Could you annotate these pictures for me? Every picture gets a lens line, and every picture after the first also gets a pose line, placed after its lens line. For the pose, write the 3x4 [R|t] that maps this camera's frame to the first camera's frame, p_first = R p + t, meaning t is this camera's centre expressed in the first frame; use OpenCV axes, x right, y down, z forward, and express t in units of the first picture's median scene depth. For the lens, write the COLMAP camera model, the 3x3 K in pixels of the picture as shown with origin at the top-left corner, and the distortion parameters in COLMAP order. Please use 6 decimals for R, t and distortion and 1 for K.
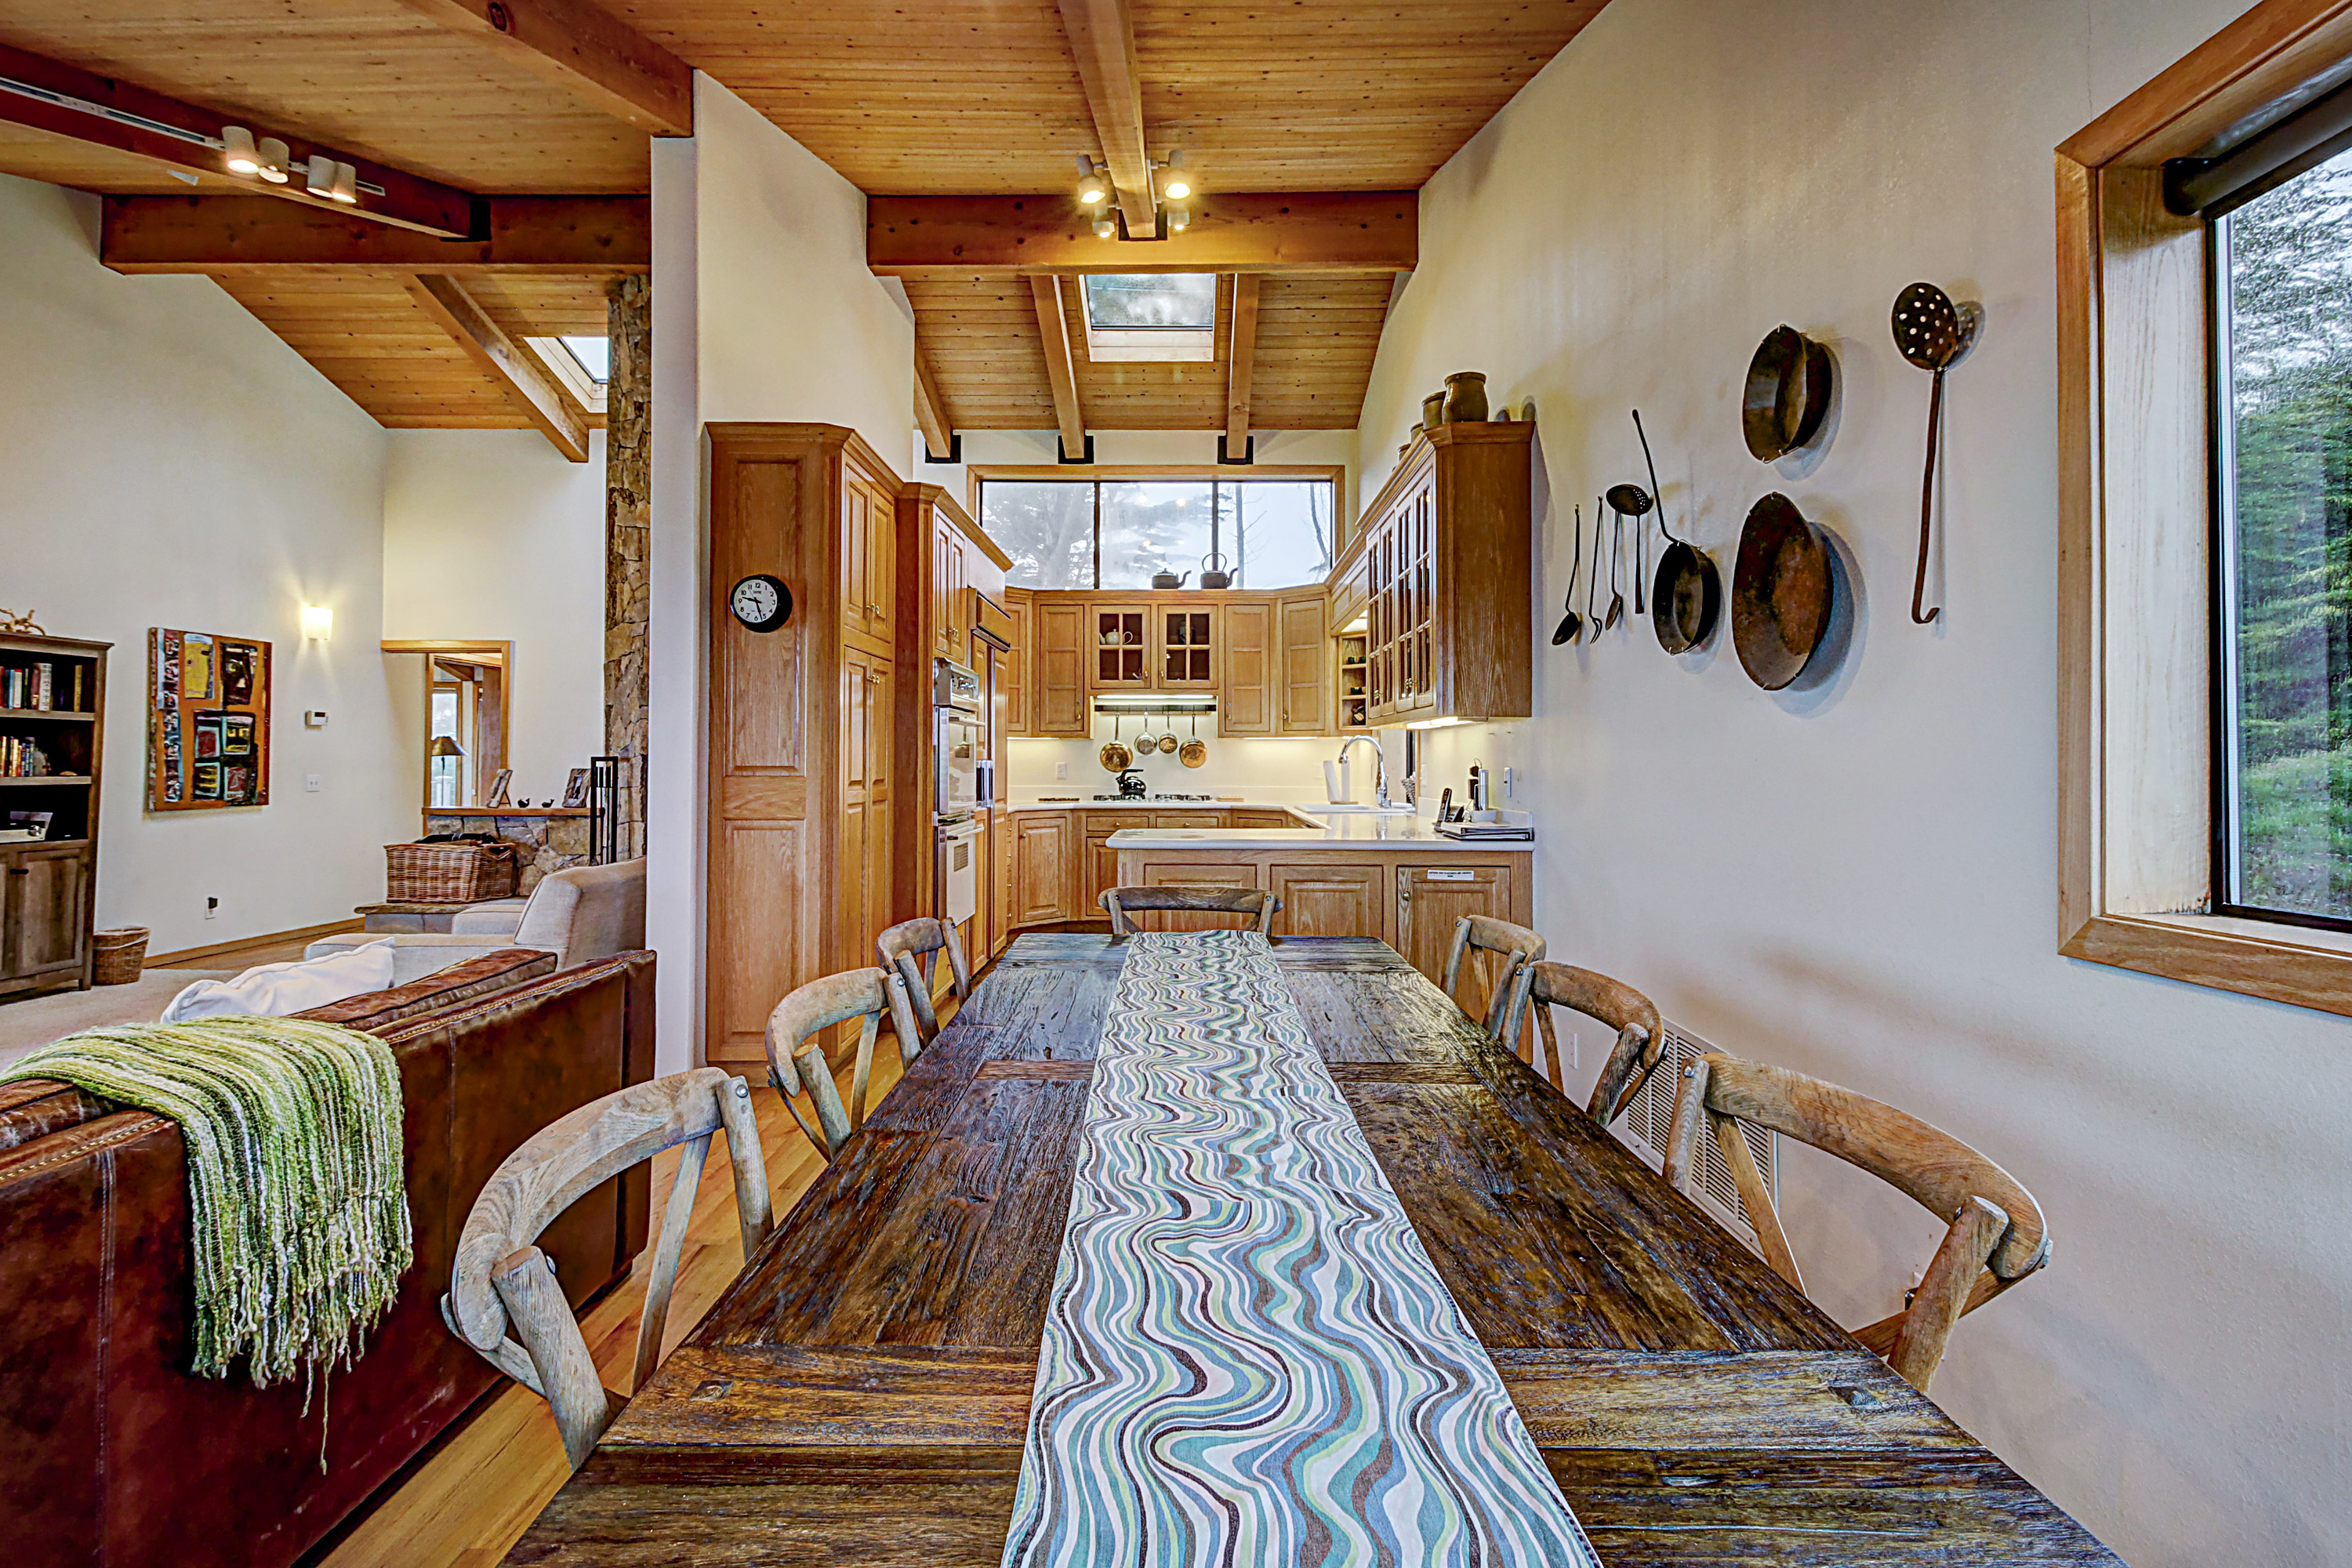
lens RADIAL K [[1080.5, 0, 1187.3], [0, 1080.5, 744.8], [0, 0, 1]] dist [0.014489, -0.004591]
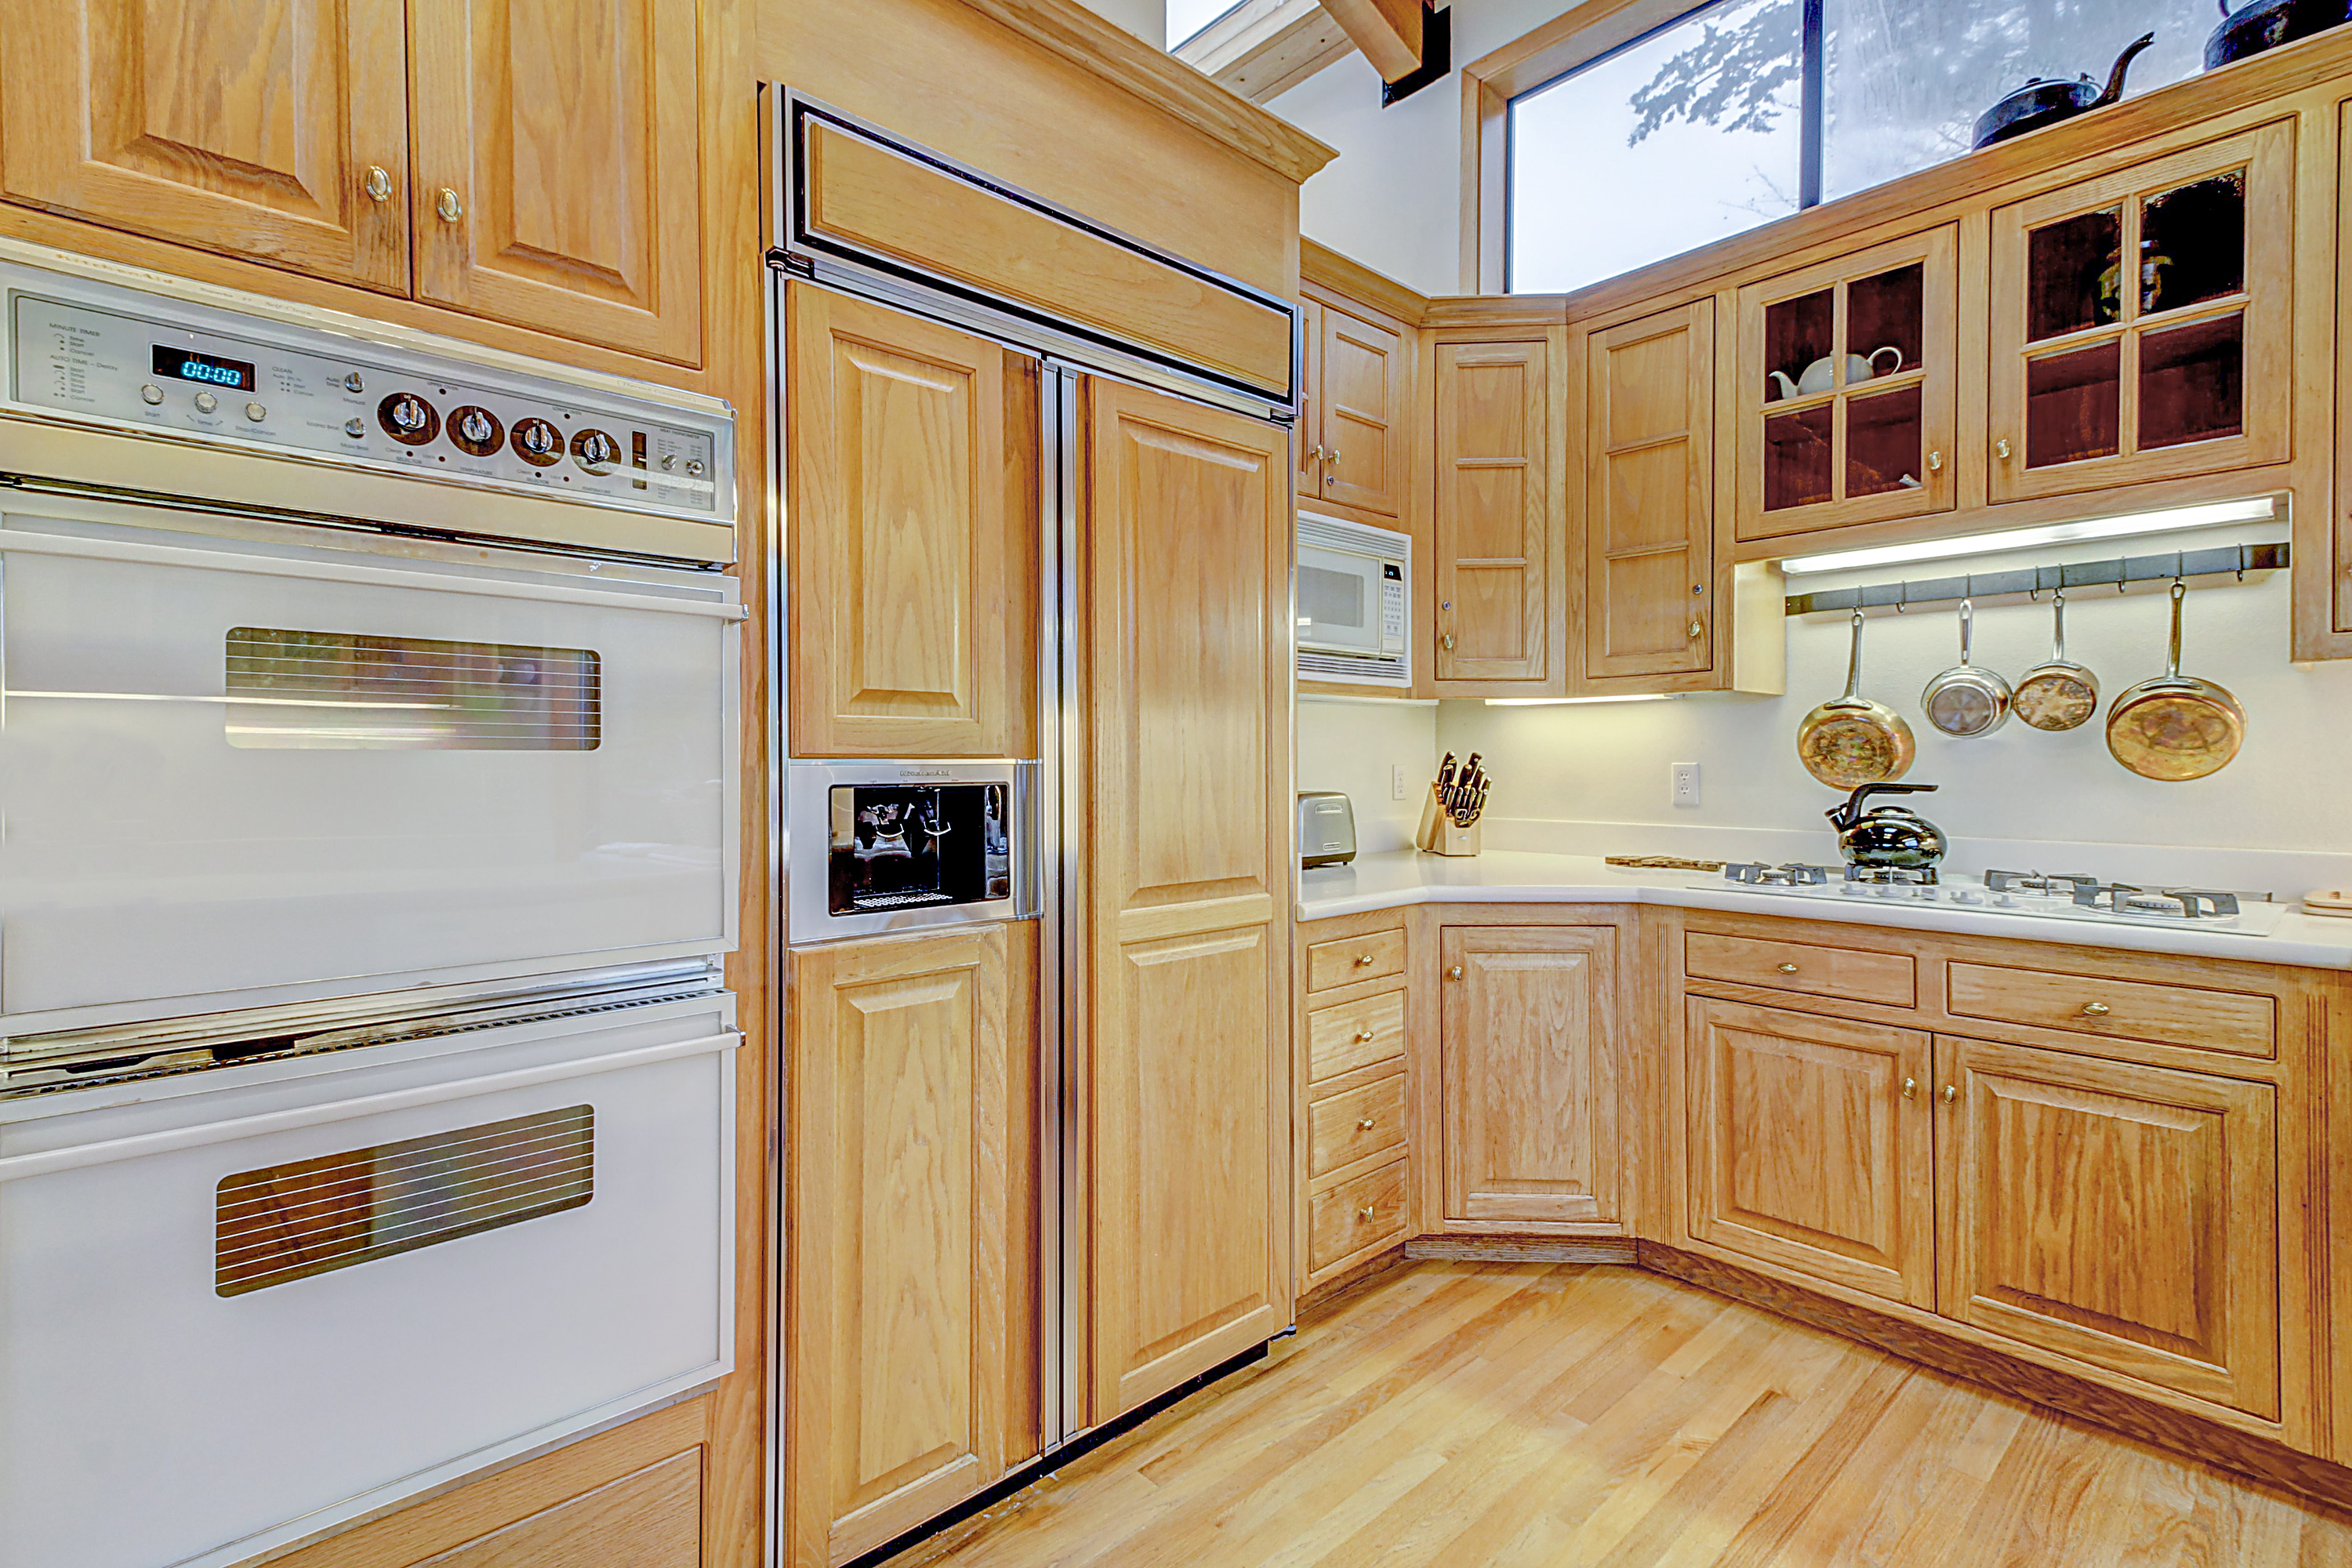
lens RADIAL K [[1080.5, 0, 1158.5], [0, 1080.5, 764.3], [0, 0, 1]] dist [0.014489, -0.004591]
pose [[0.670003, 0.000325, -0.742358, 0.048265], [0.013211, 0.999836, 0.012360, 0.012601], [0.742241, -0.018088, 0.669889, 0.772965]]
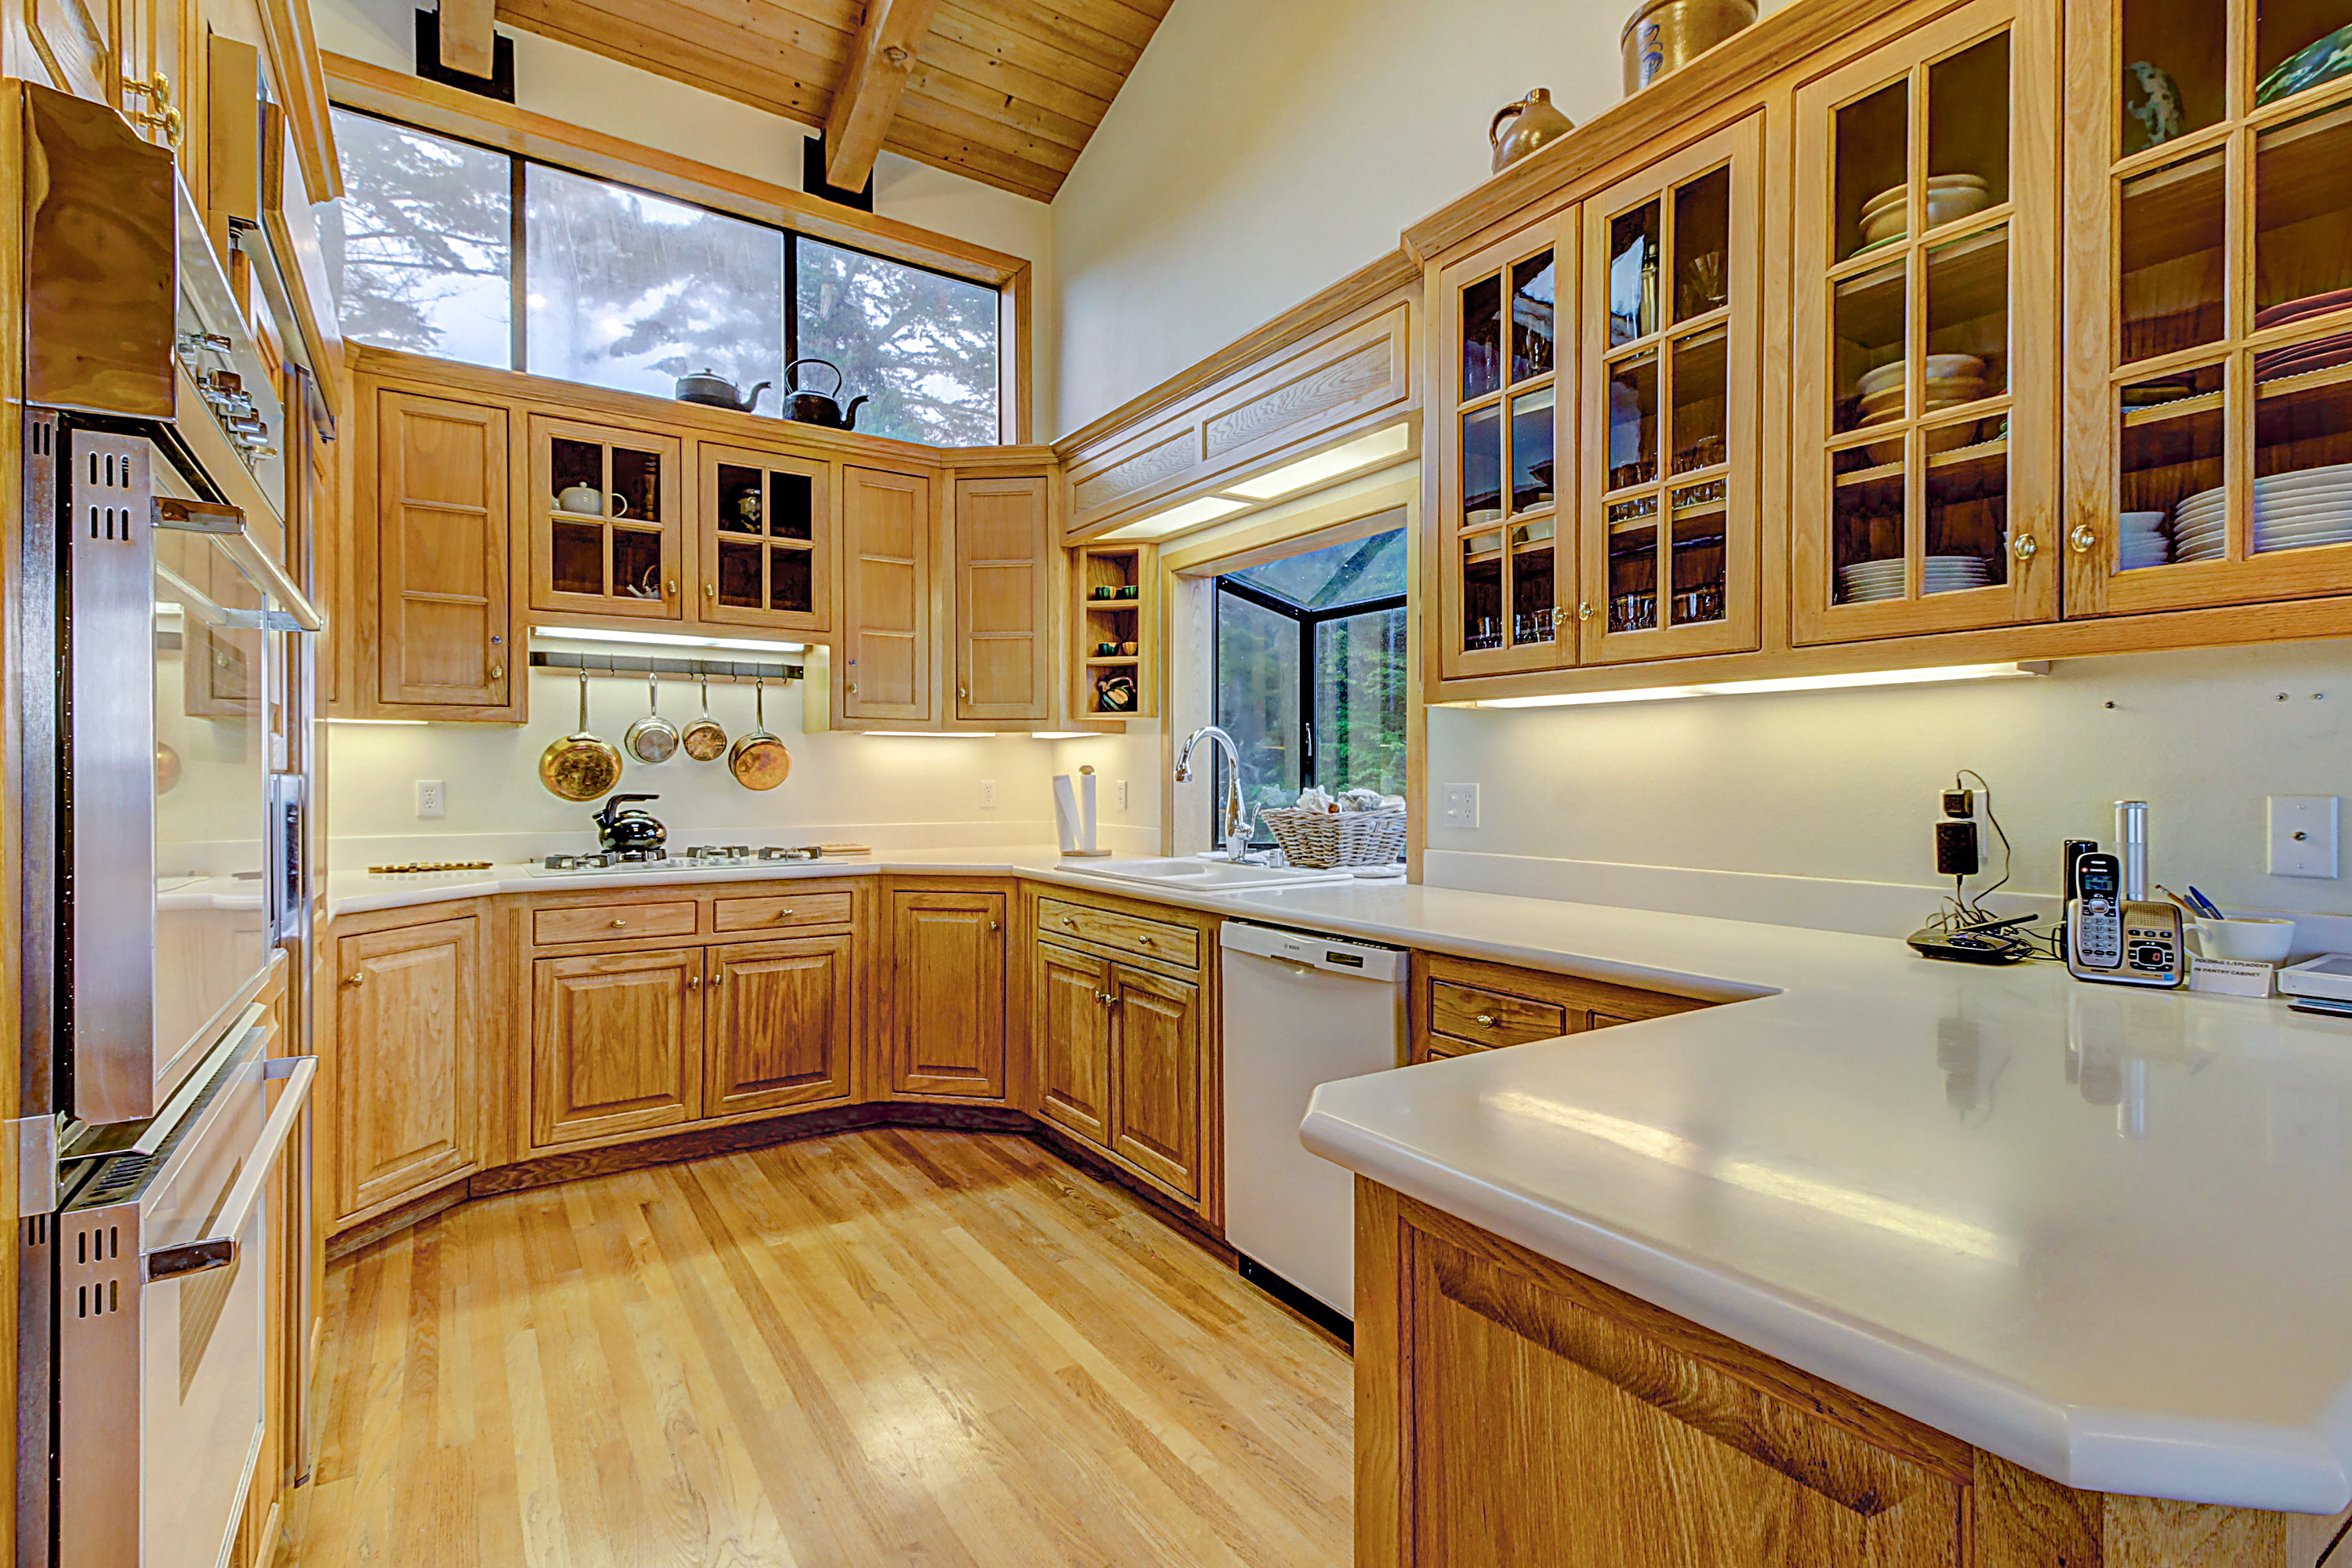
lens RADIAL K [[1080.5, 0, 1189.3], [0, 1080.5, 785.3], [0, 0, 1]] dist [0.014489, -0.004591]
pose [[0.830508, -0.004081, 0.556991, -0.134866], [-0.008419, 0.999767, 0.019878, 0.009183], [-0.556942, -0.021198, 0.830281, 0.594466]]
